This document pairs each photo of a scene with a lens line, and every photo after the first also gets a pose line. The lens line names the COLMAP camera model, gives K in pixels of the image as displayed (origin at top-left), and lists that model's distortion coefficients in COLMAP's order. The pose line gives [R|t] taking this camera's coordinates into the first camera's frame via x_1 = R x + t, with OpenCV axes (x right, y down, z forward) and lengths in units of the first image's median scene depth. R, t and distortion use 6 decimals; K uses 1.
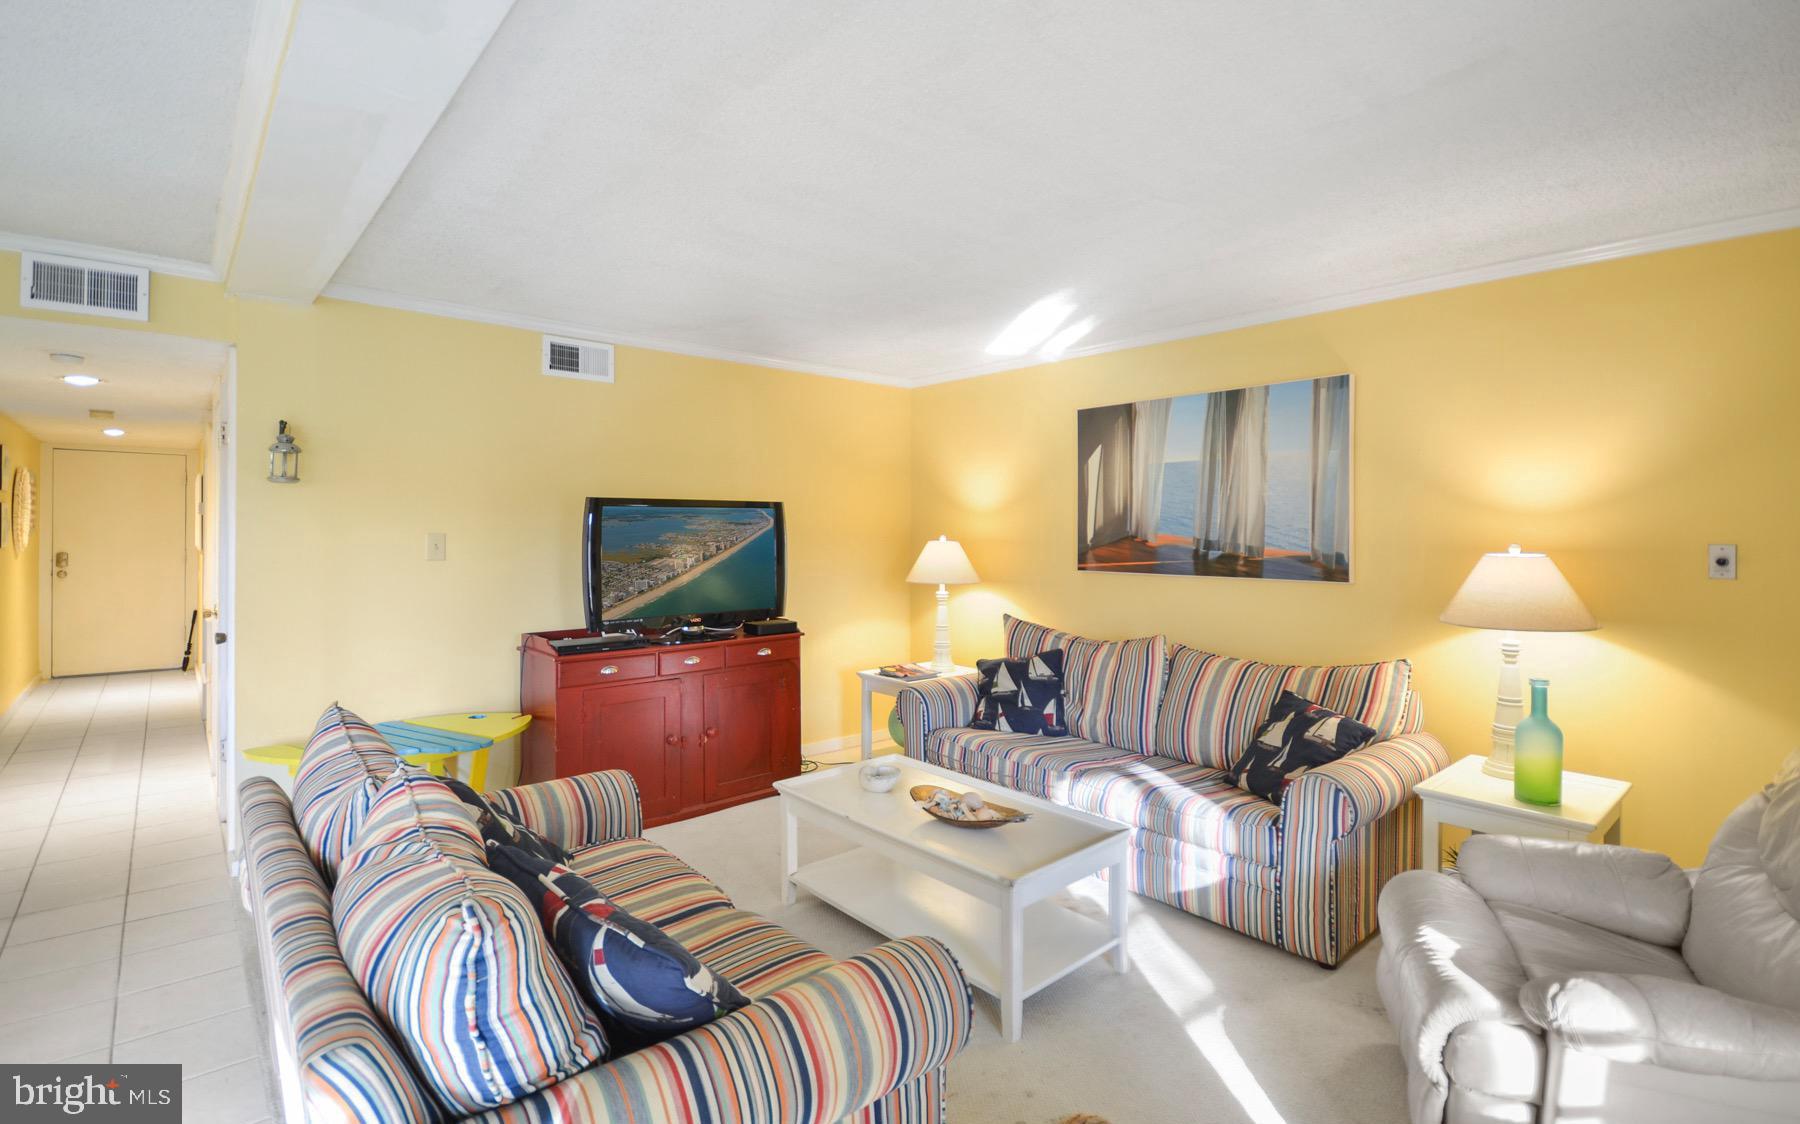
lens RADIAL K [[860.3, 0, 906.9], [0, 860.3, 530.9], [0, 0, 1]] dist [0.004315, 0.000932]
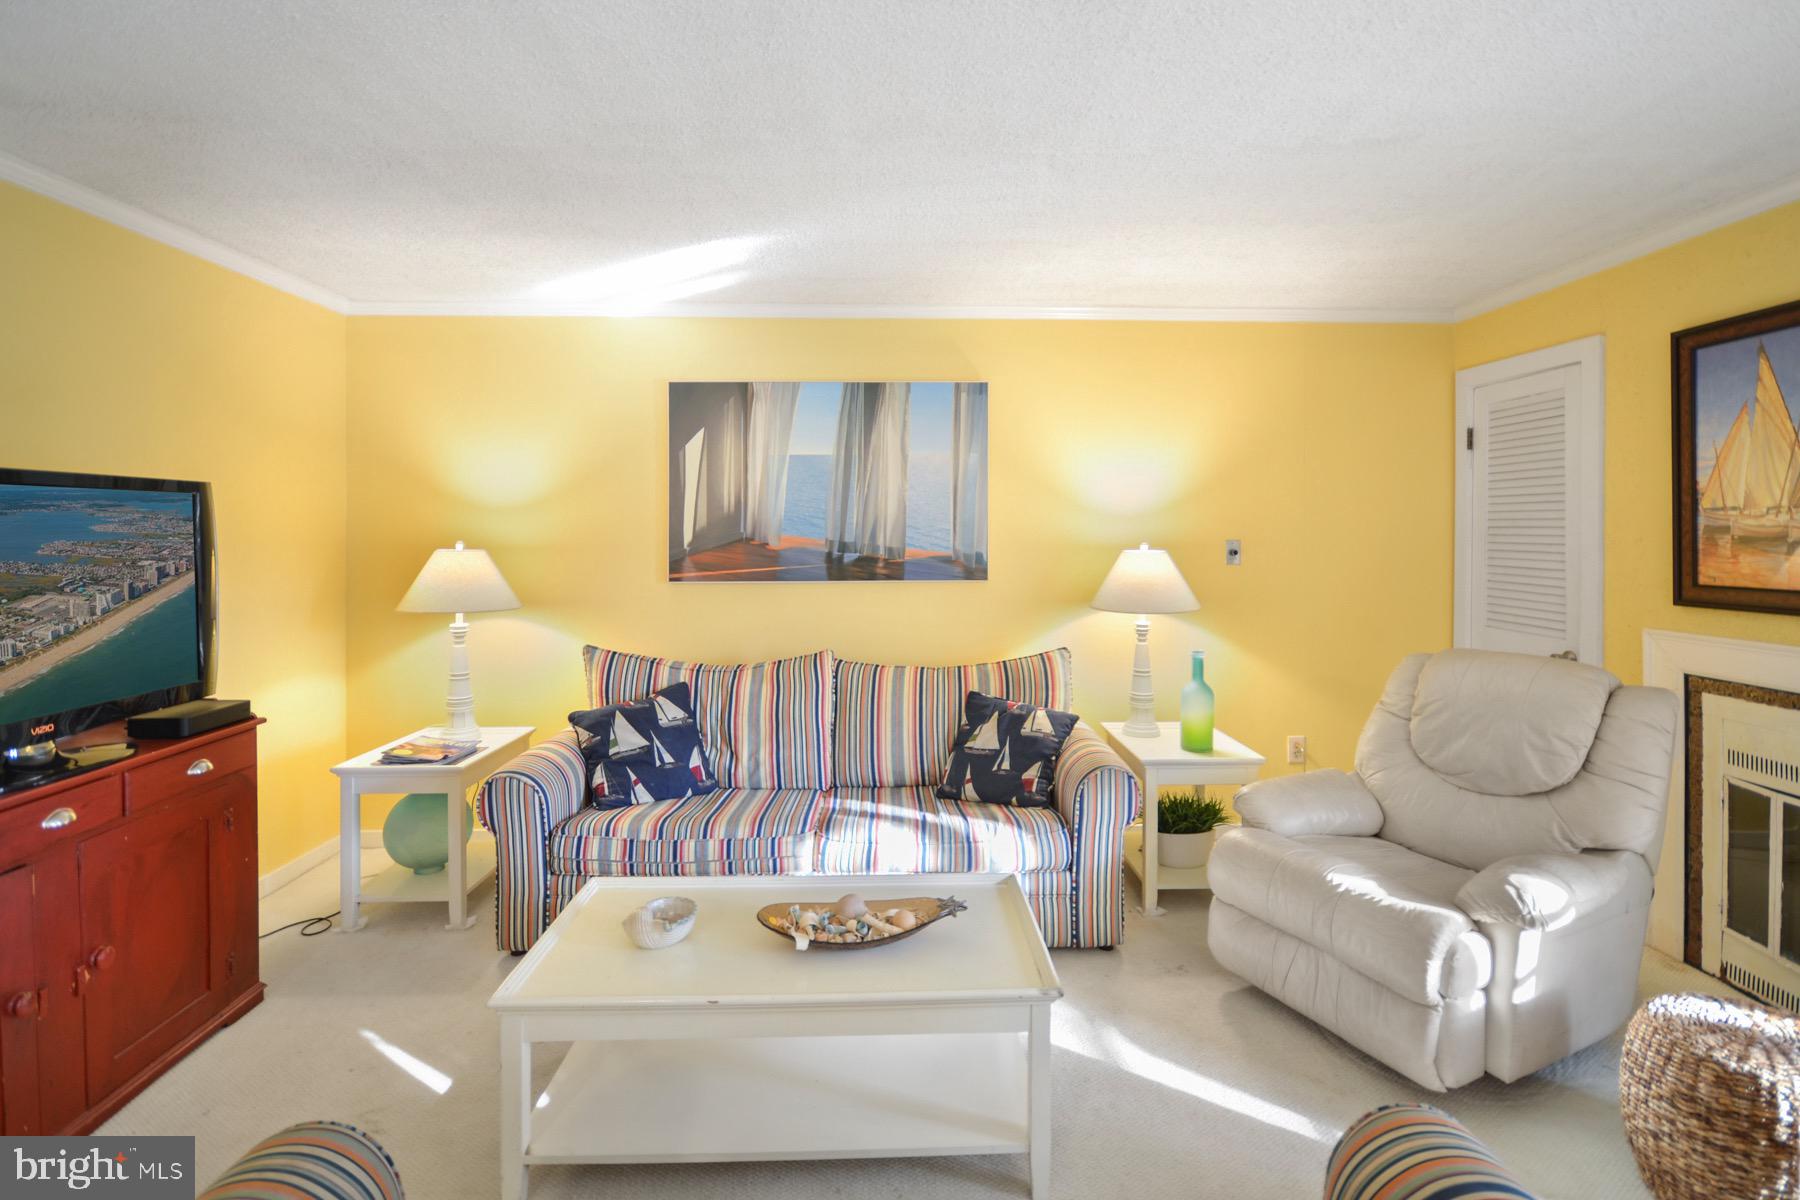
lens RADIAL K [[860.9, 0, 929.3], [0, 860.9, 540.1], [0, 0, 1]] dist [0.001860, -0.000041]
pose [[0.632933, -0.012329, 0.774108, -0.313560], [0.004080, 0.999912, 0.012589, -0.002556], [-0.774196, -0.004810, 0.632928, 0.351924]]
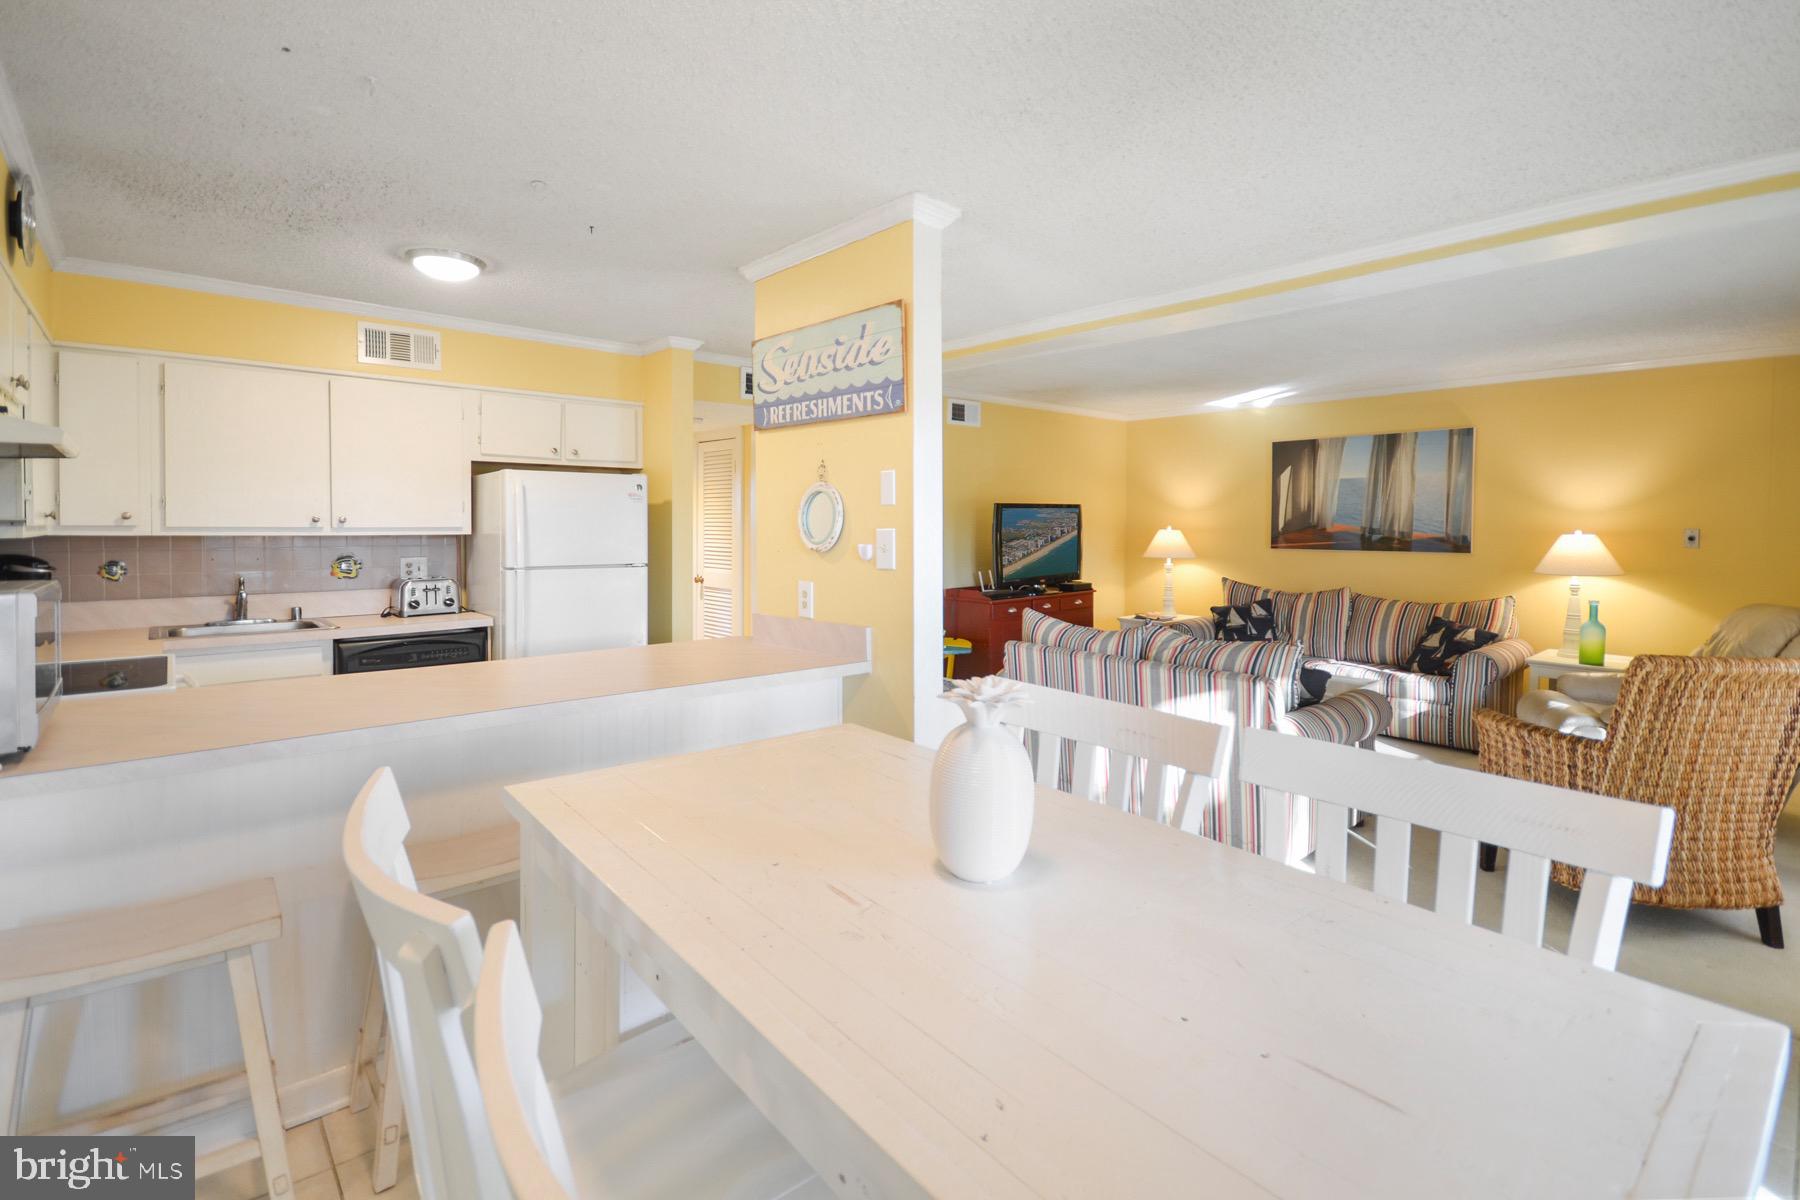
lens RADIAL K [[875.3, 0, 884.0], [0, 875.3, 551.5], [0, 0, 1]] dist [0.001502, -0.000461]
pose [[0.999983, -0.003181, 0.004804, -0.566062], [0.003012, 0.999388, 0.034841, -0.005279], [-0.004912, -0.034826, 0.999381, -0.617423]]
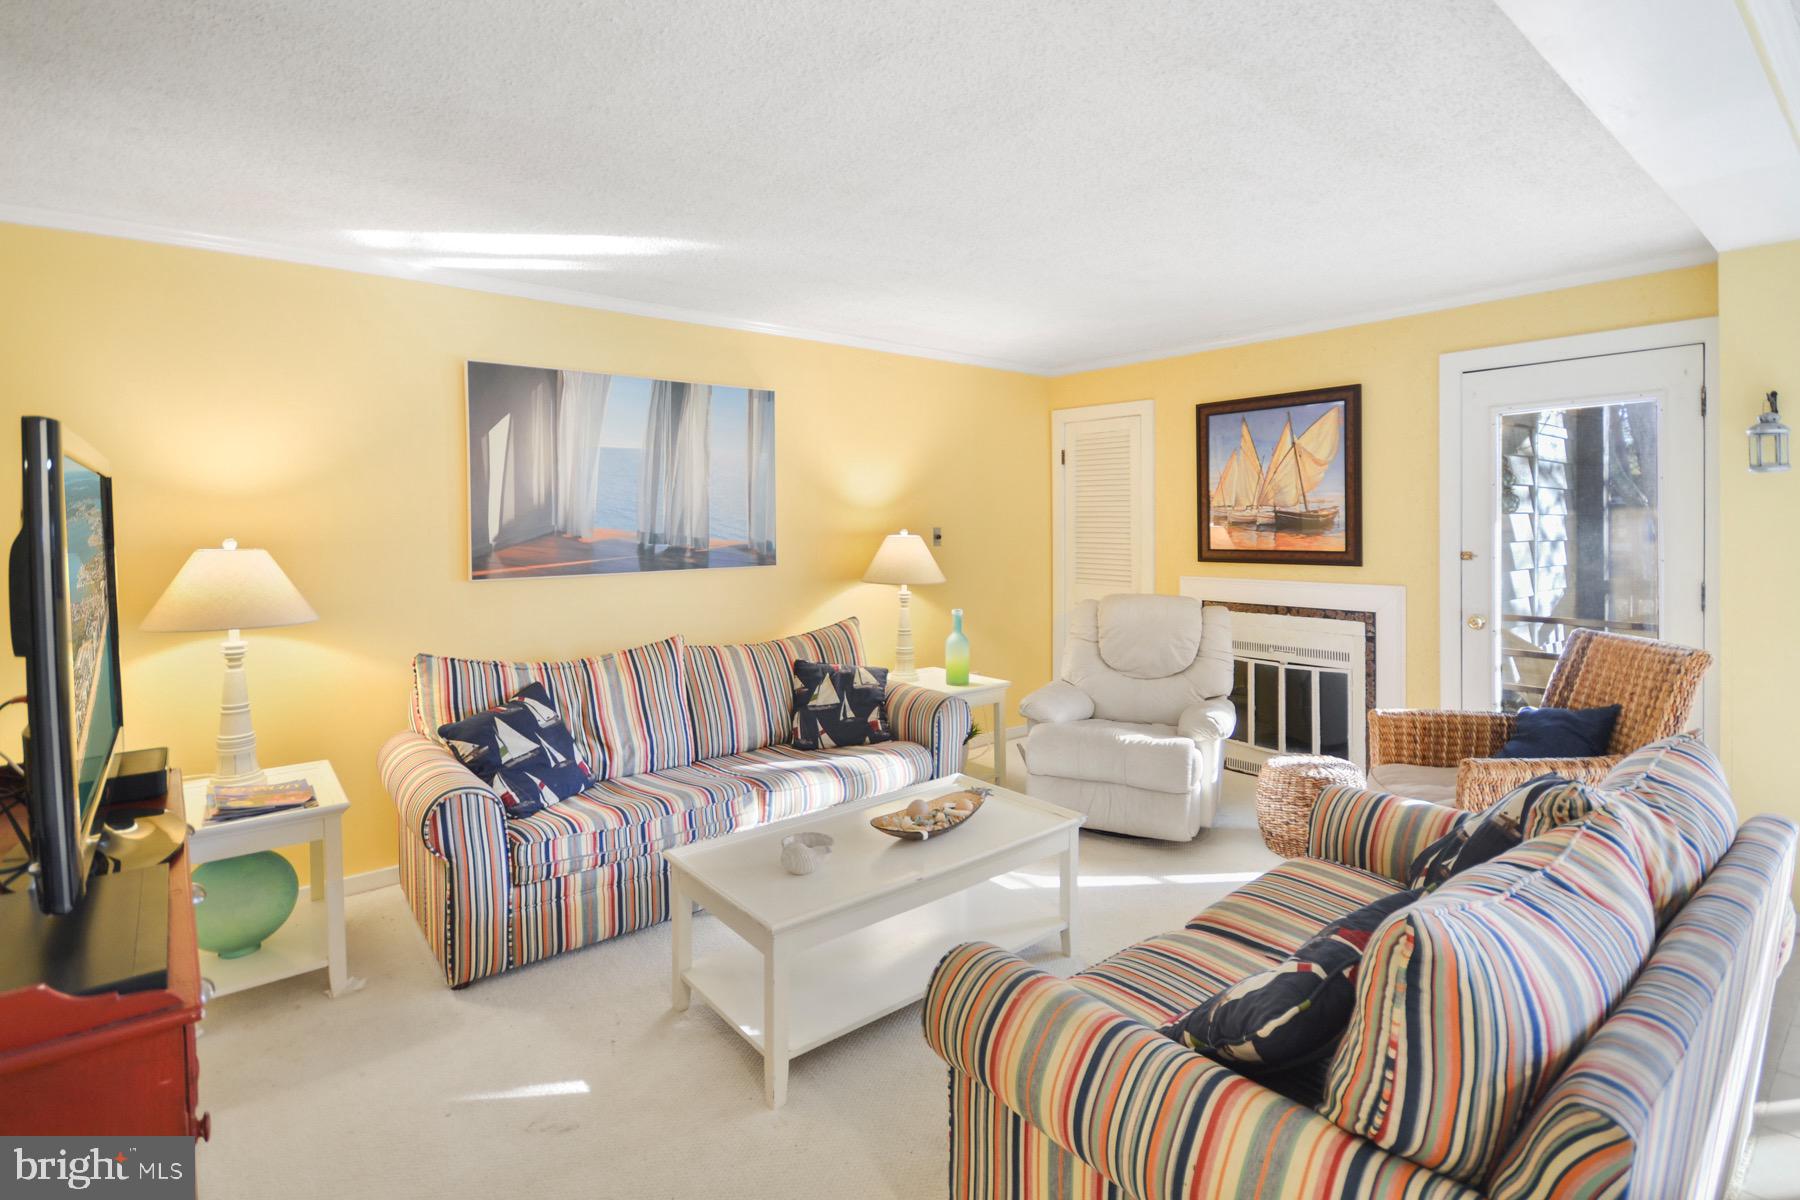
lens RADIAL K [[860.9, 0, 929.3], [0, 860.9, 540.1], [0, 0, 1]] dist [0.001860, -0.000041]
pose [[0.014937, -0.027611, 0.999507, -0.616200], [0.009334, 0.999579, 0.027474, -0.005536], [-0.999845, 0.008919, 0.015189, 0.694954]]
